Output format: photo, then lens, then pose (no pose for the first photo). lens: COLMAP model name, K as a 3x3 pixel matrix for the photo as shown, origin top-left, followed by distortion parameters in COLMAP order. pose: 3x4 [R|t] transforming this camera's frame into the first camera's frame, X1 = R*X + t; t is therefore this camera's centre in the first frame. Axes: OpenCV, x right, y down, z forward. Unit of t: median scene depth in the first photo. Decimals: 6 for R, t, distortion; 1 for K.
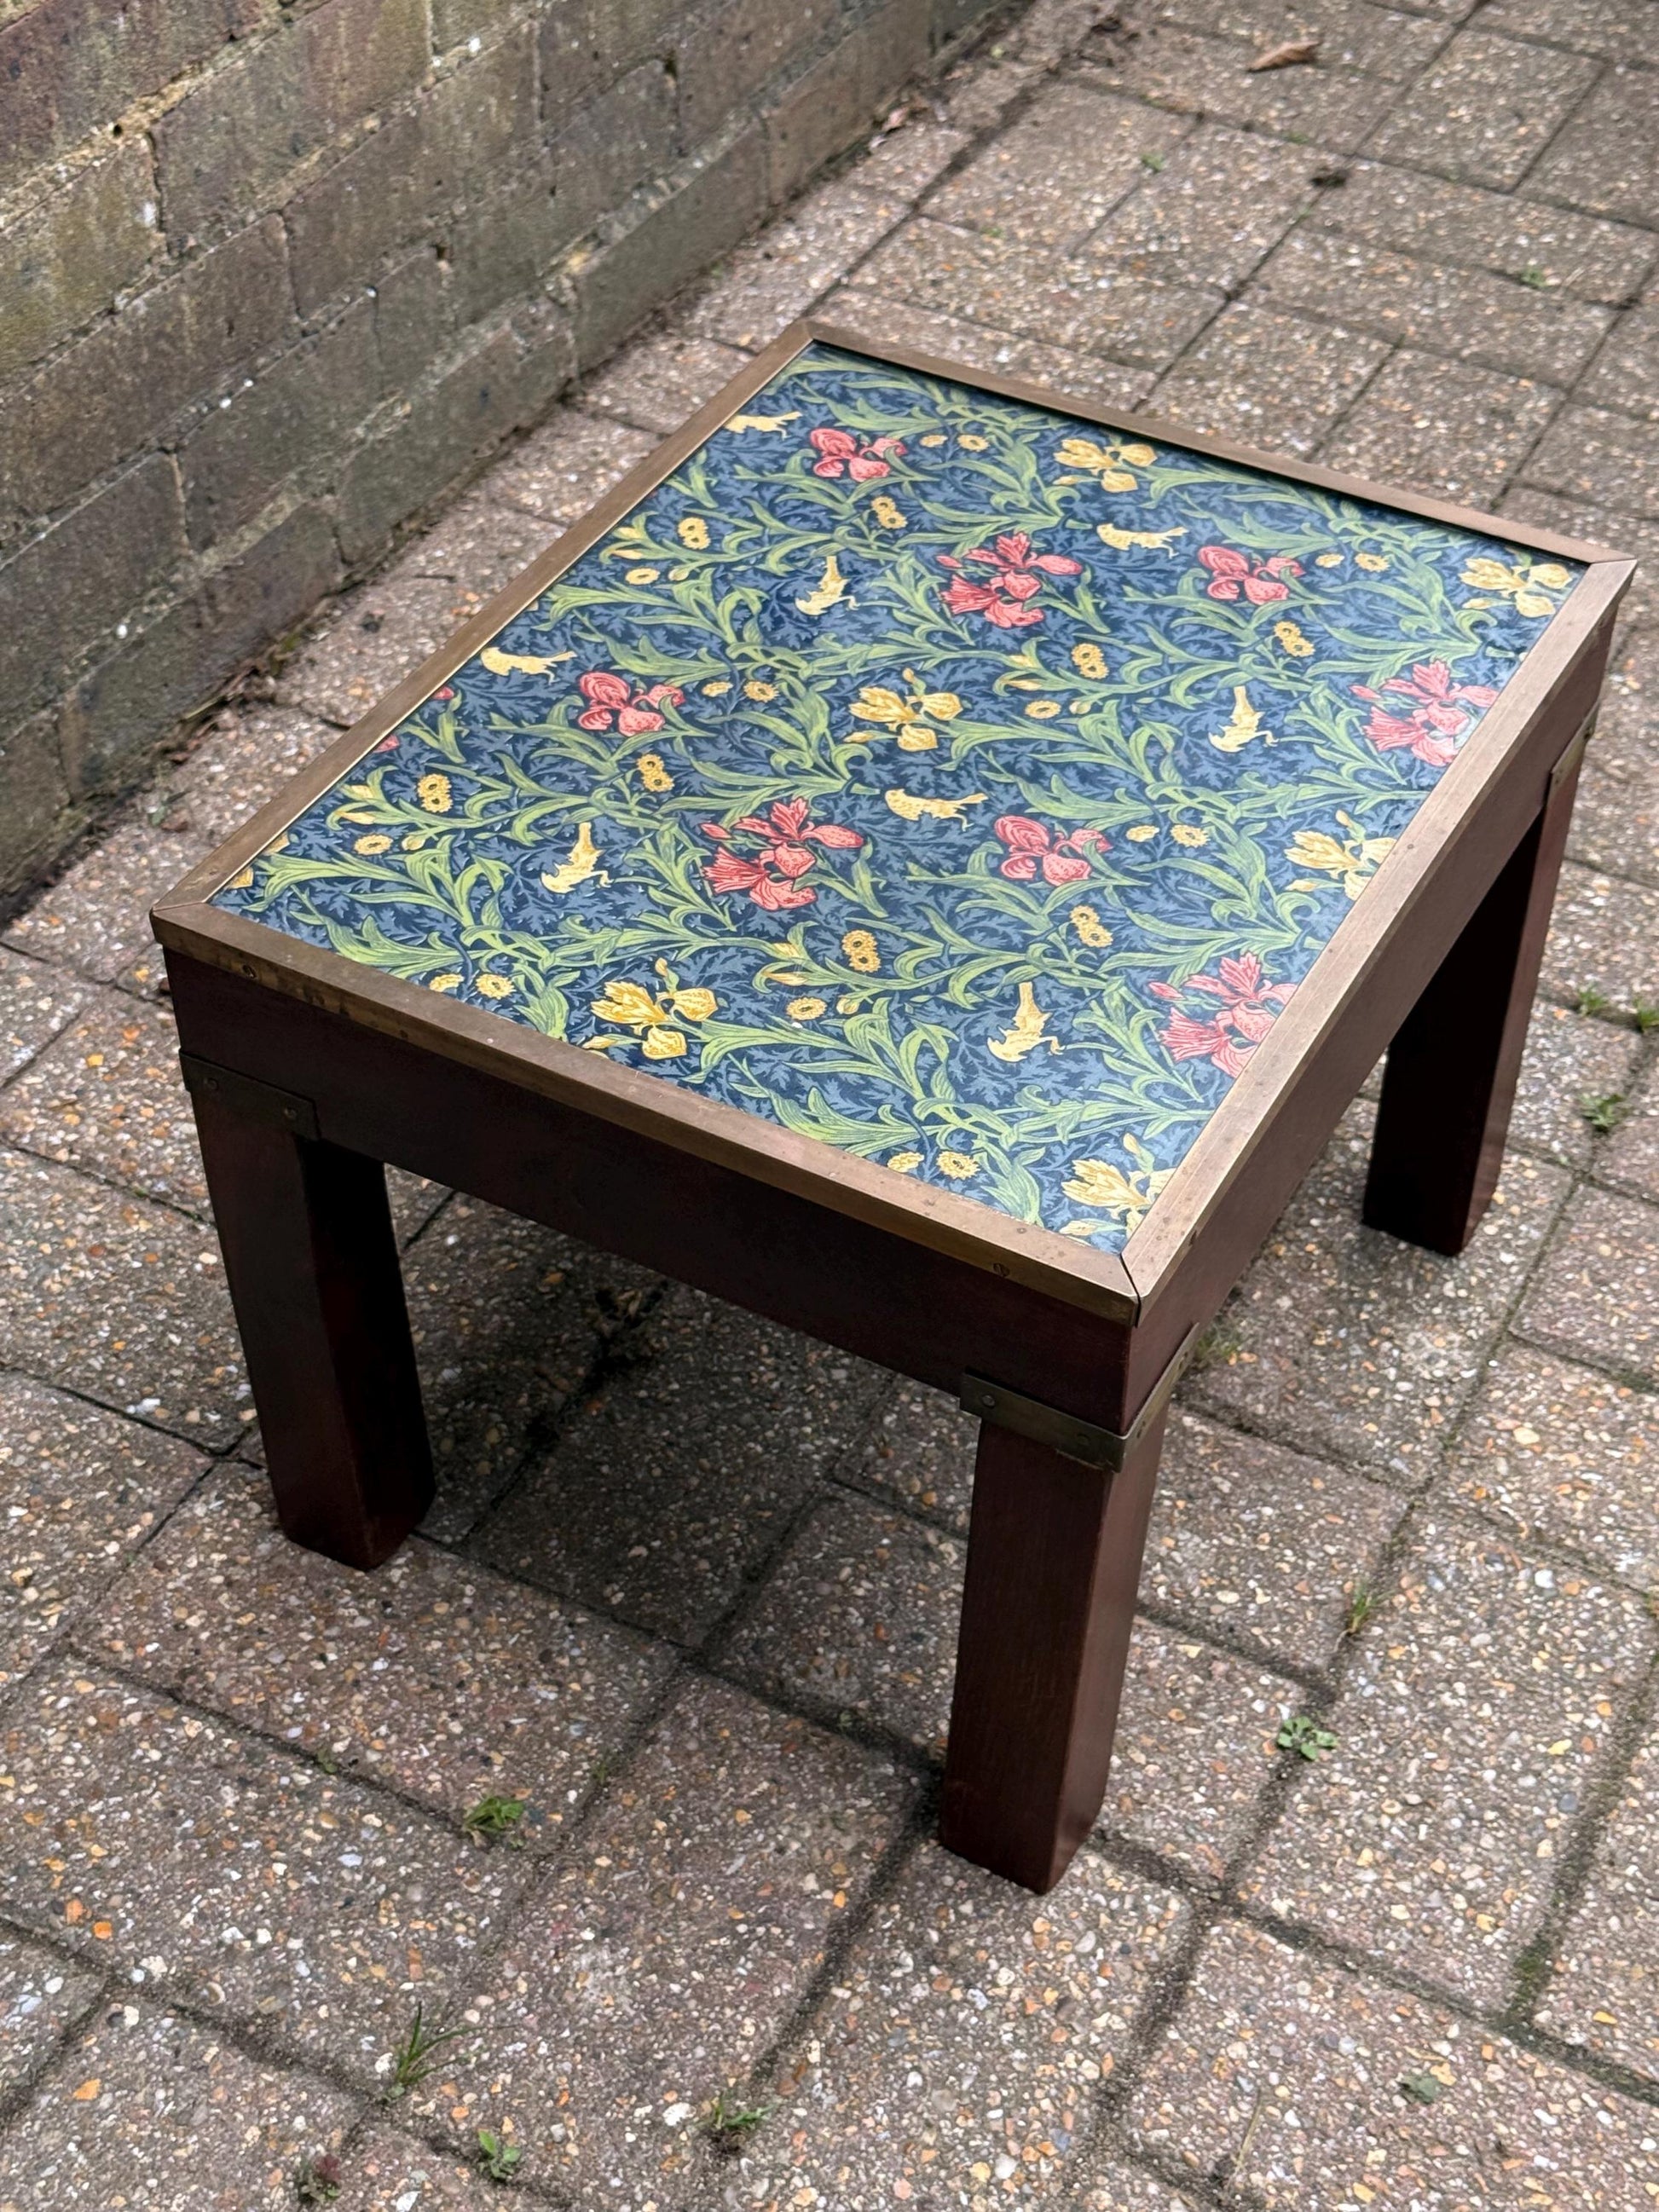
lens RADIAL K [[3277.1, 0, 809.2], [0, 3277.1, 1129.9], [0, 0, 1]] dist [0.182796, -0.370494]
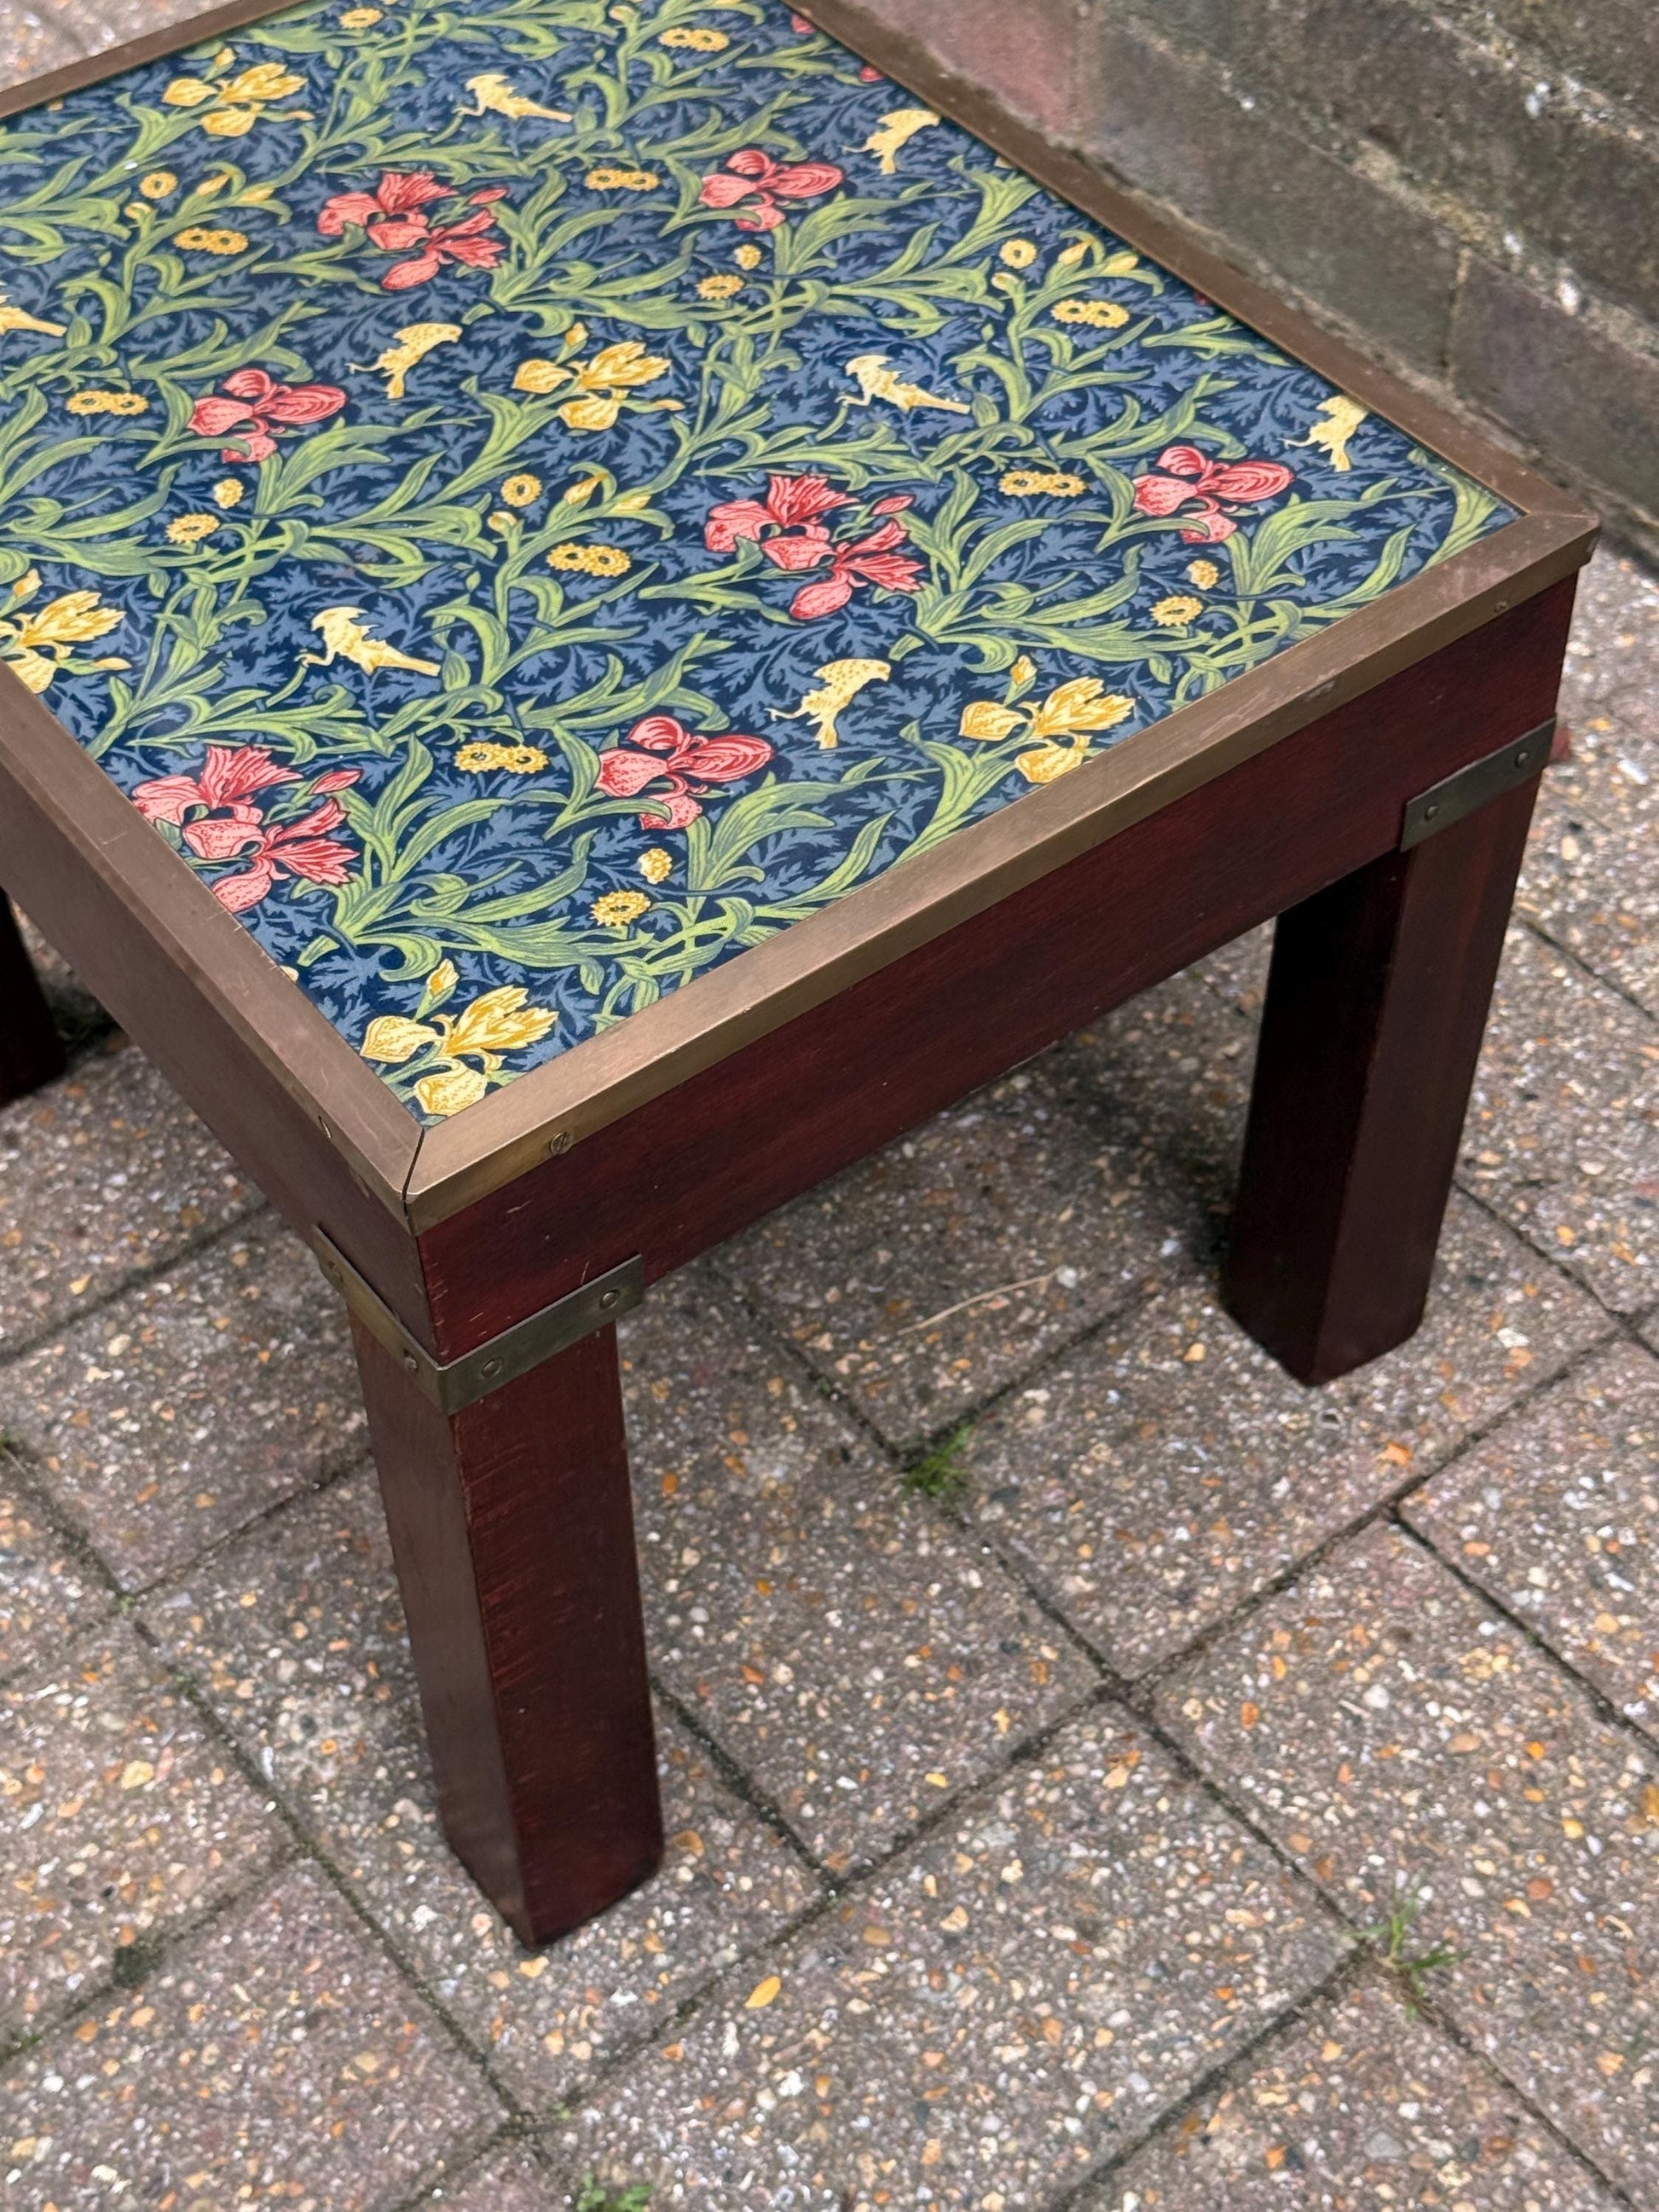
lens RADIAL K [[3297.2, 0, 822.1], [0, 3297.2, 1108.4], [0, 0, 1]] dist [0.183859, -0.377113]
pose [[-0.412756, 0.674650, -0.611948, 0.546998], [-0.613349, 0.290820, 0.734320, -0.624633], [0.673376, 0.678433, 0.293758, 0.862711]]
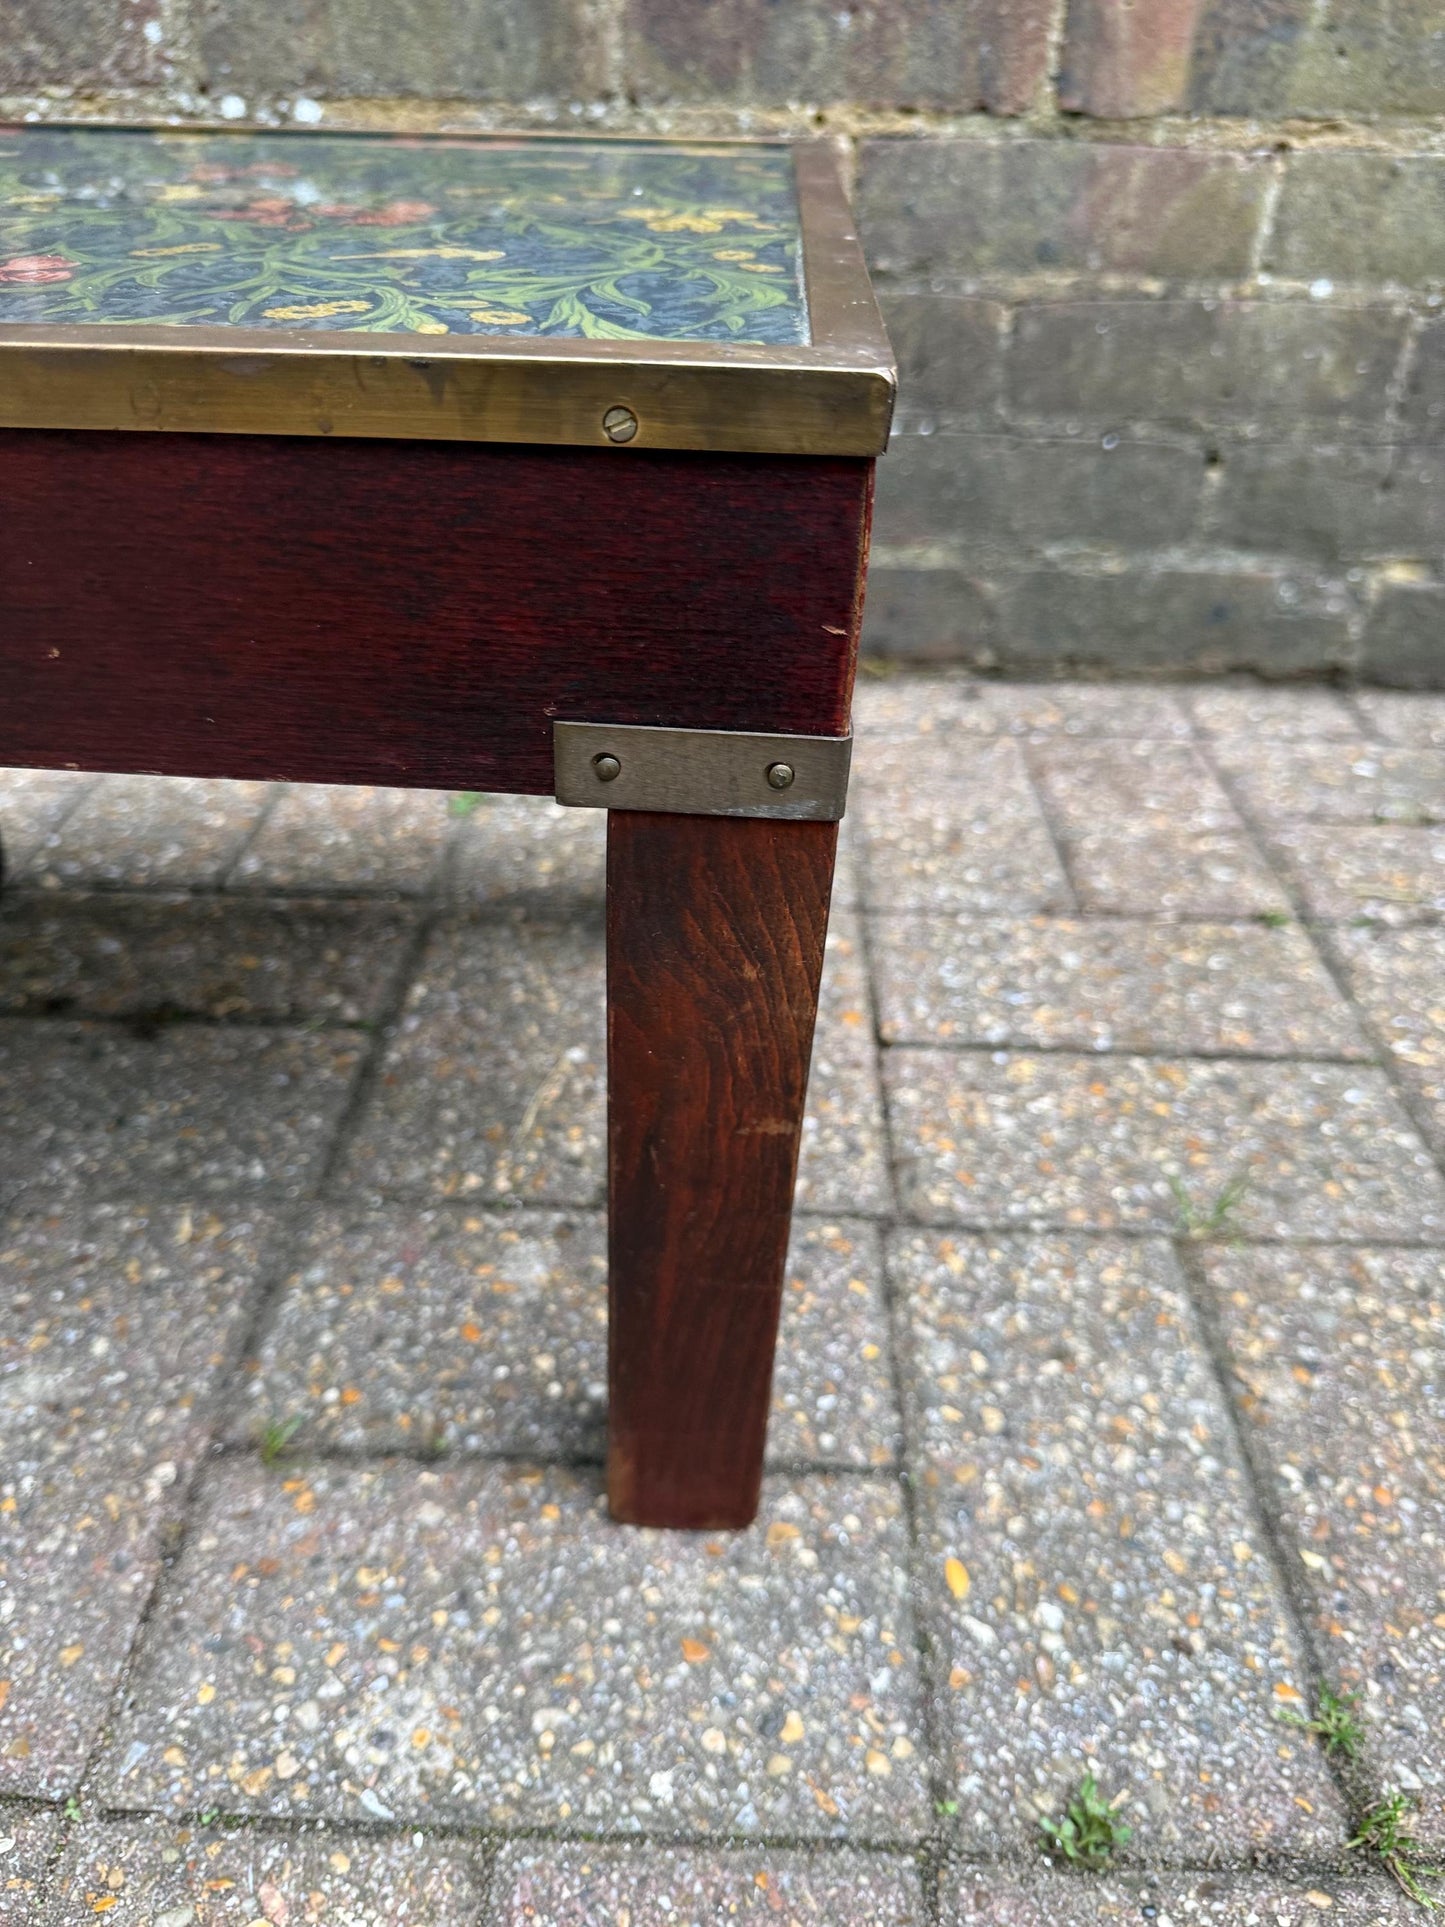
lens RADIAL K [[1425.9, 0, 708.9], [0, 1425.9, 970.5], [0, 0, 1]] dist [-0.039138, 0.012905]
pose [[0.427757, 0.496851, -0.755092, 0.380958], [-0.624170, 0.766592, 0.150828, -0.131298], [0.653786, 0.406788, 0.638034, 0.906782]]
